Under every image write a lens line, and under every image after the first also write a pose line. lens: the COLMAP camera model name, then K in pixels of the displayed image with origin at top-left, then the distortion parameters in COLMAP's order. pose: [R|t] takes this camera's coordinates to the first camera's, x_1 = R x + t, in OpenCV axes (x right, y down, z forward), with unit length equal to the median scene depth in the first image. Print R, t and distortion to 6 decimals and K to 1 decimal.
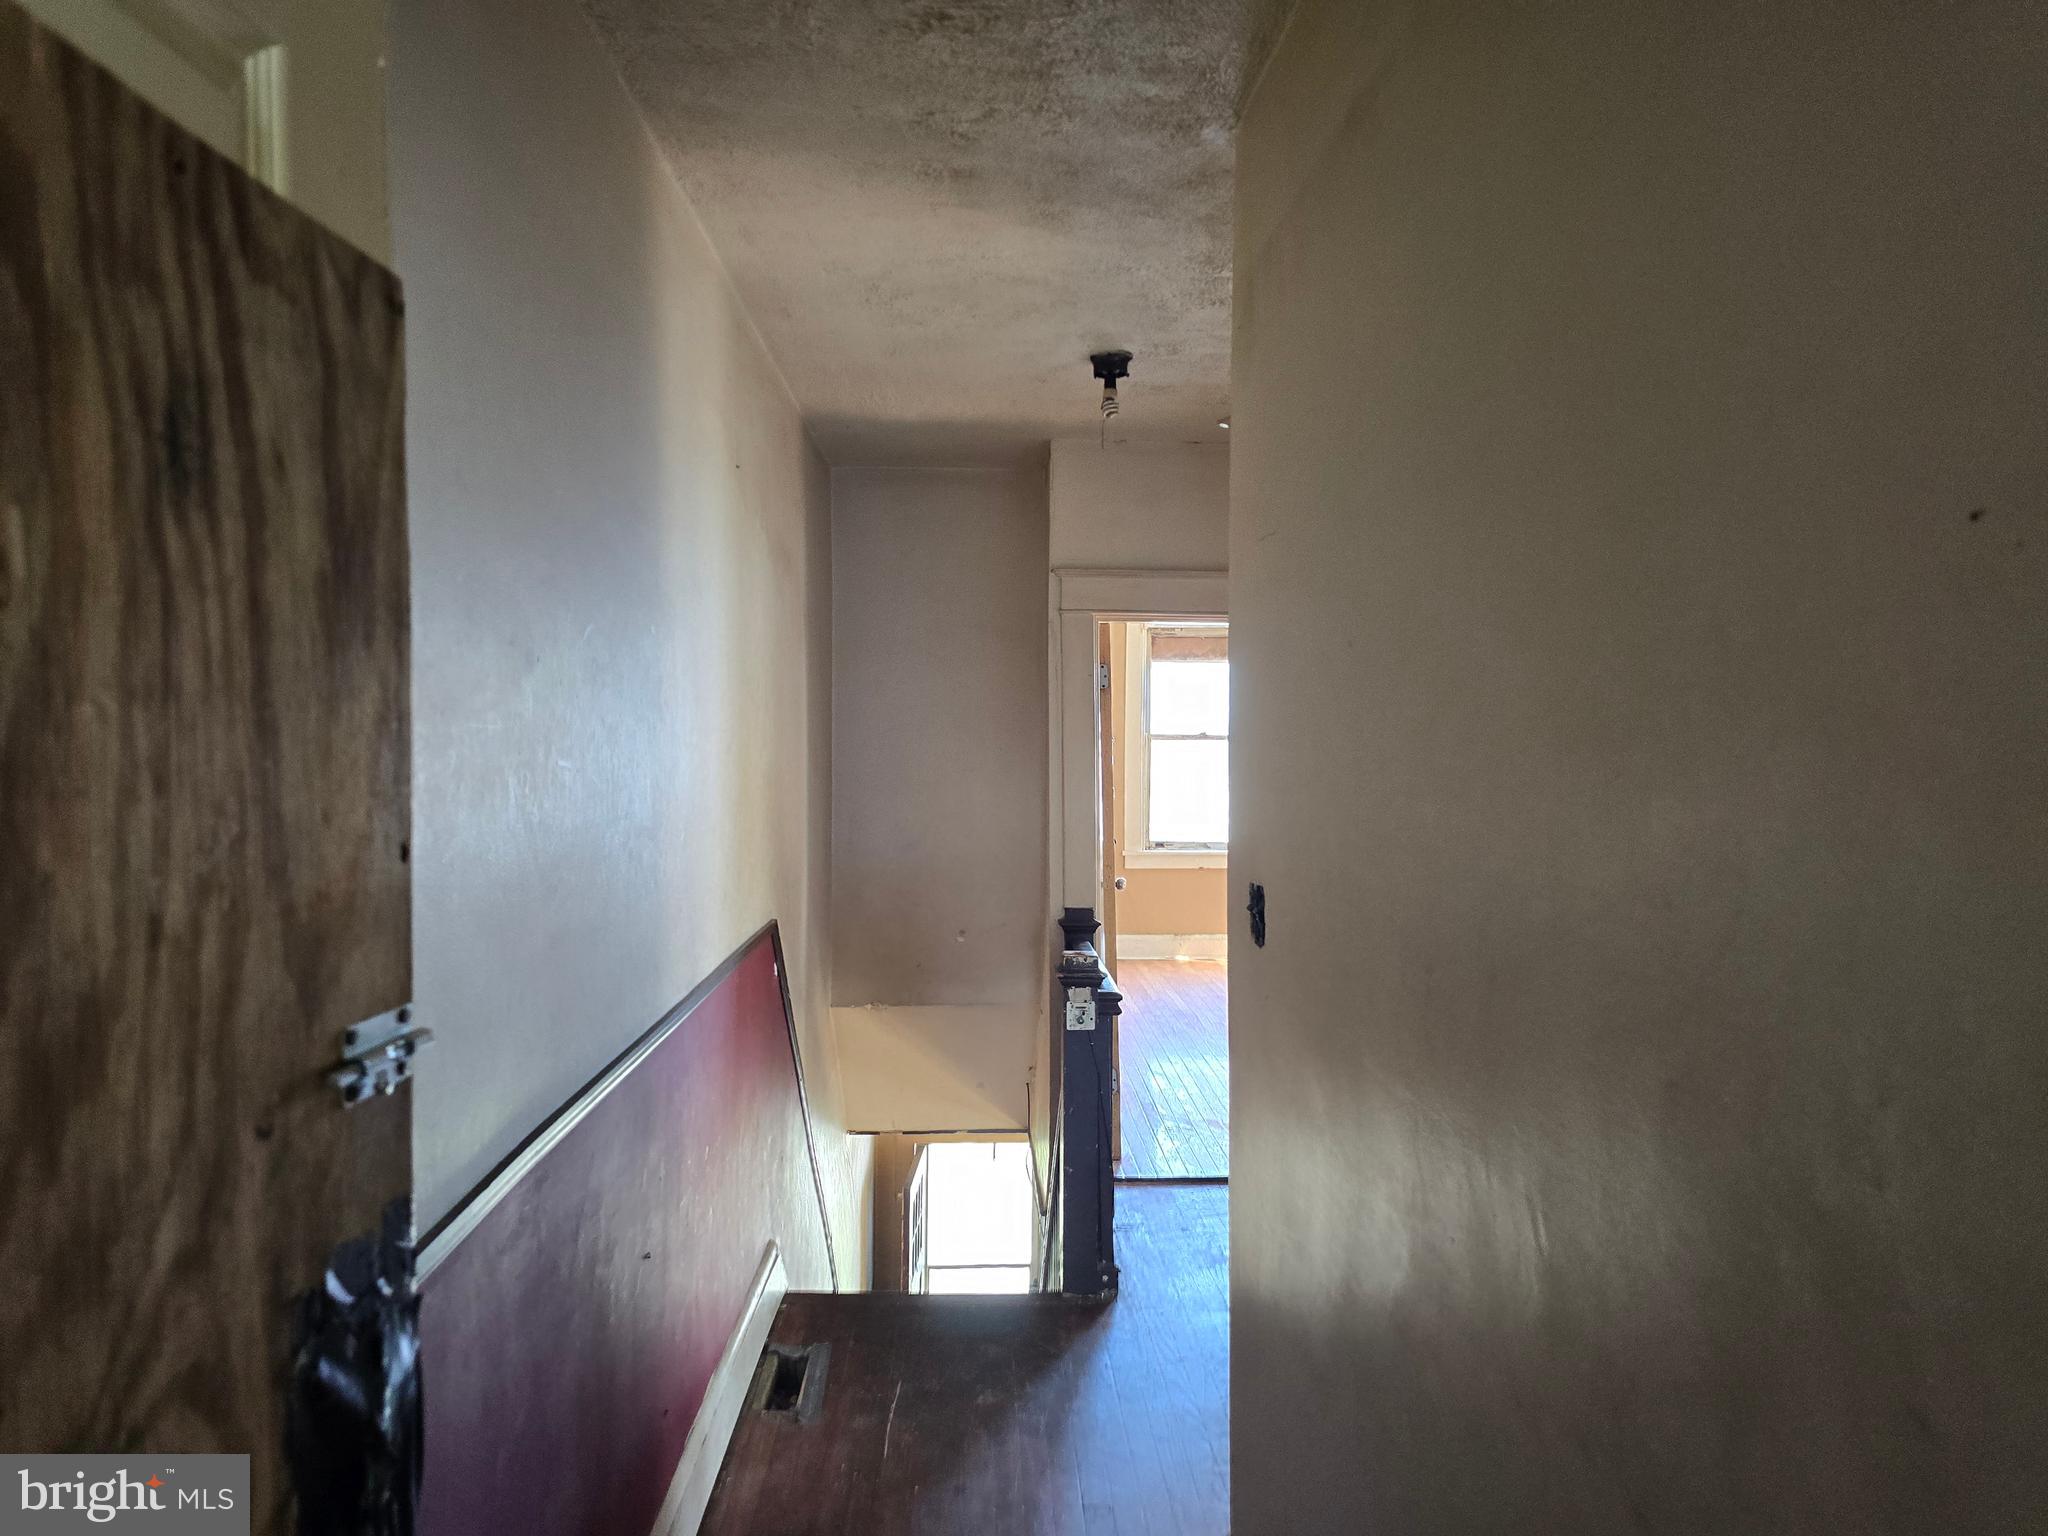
lens RADIAL K [[1345.1, 0, 1031.1], [0, 1345.1, 759.1], [0, 0, 1]] dist [0.070434, -0.065126]
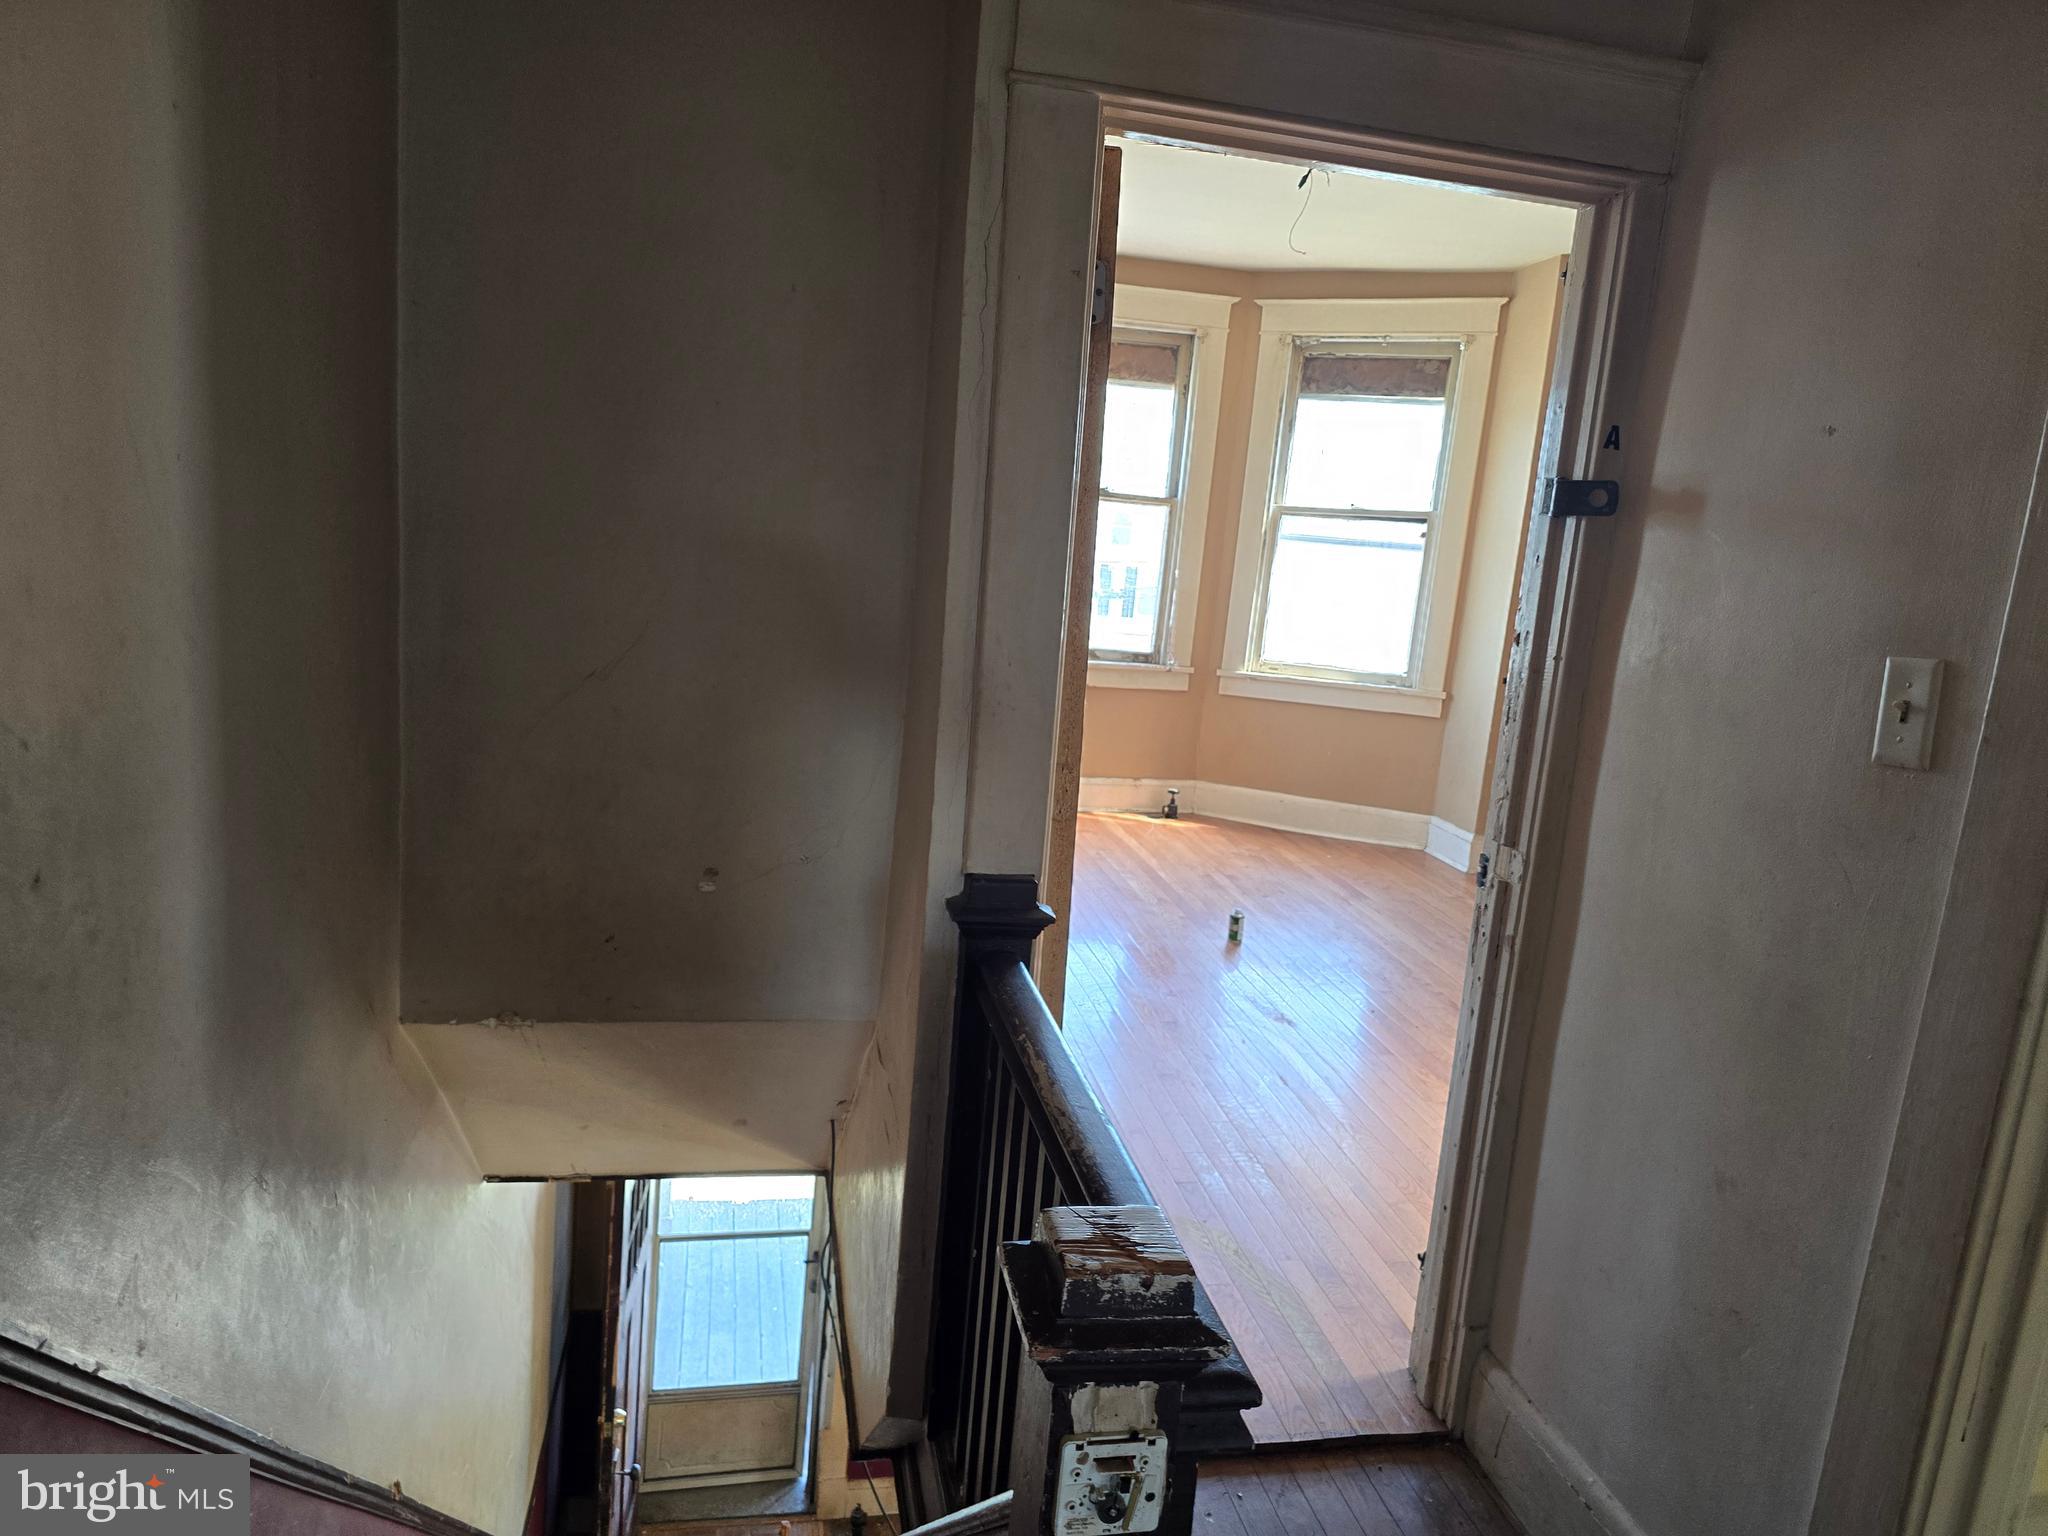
lens RADIAL K [[1345.1, 0, 1031.1], [0, 1345.1, 759.1], [0, 0, 1]] dist [0.070434, -0.065126]
pose [[0.986063, 0.052375, 0.157912, -0.020733], [-0.078348, 0.983505, 0.163032, 0.009903], [-0.146768, -0.173132, 0.973902, 0.605509]]
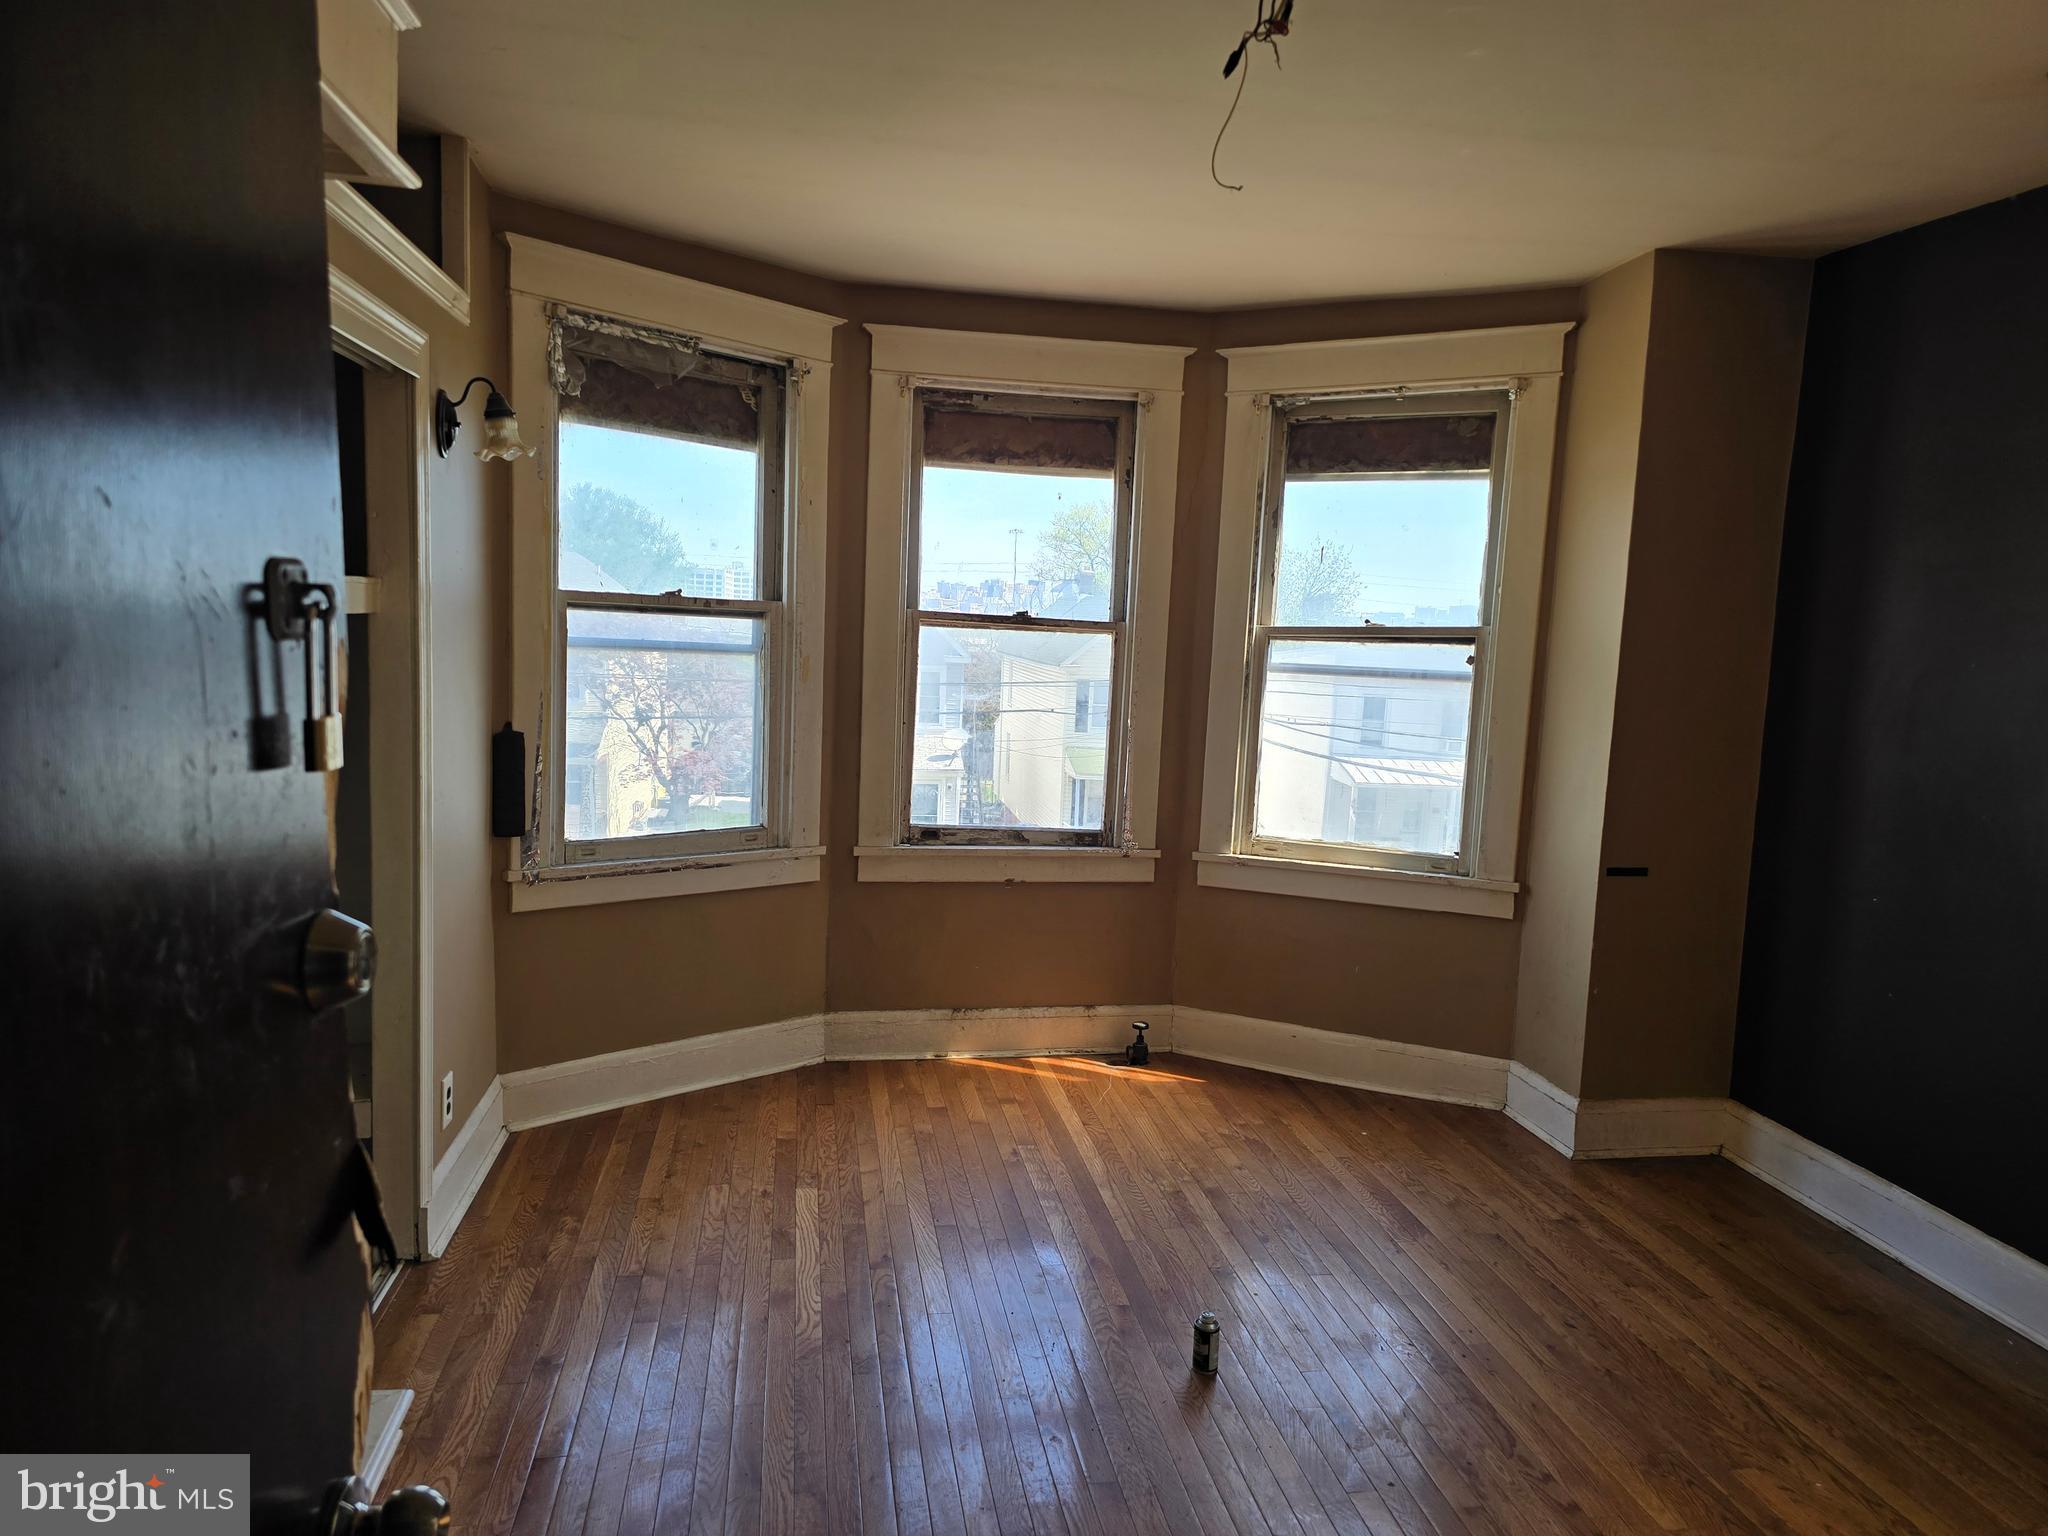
lens RADIAL K [[1357.1, 0, 1024.0], [0, 1357.1, 768.0], [0, 0, 1]] dist [0.133814, -0.182689]
pose [[0.991680, 0.026050, 0.126064, 0.094835], [-0.037380, 0.995387, 0.088360, -0.011352], [-0.123181, -0.092337, 0.988079, 0.882850]]
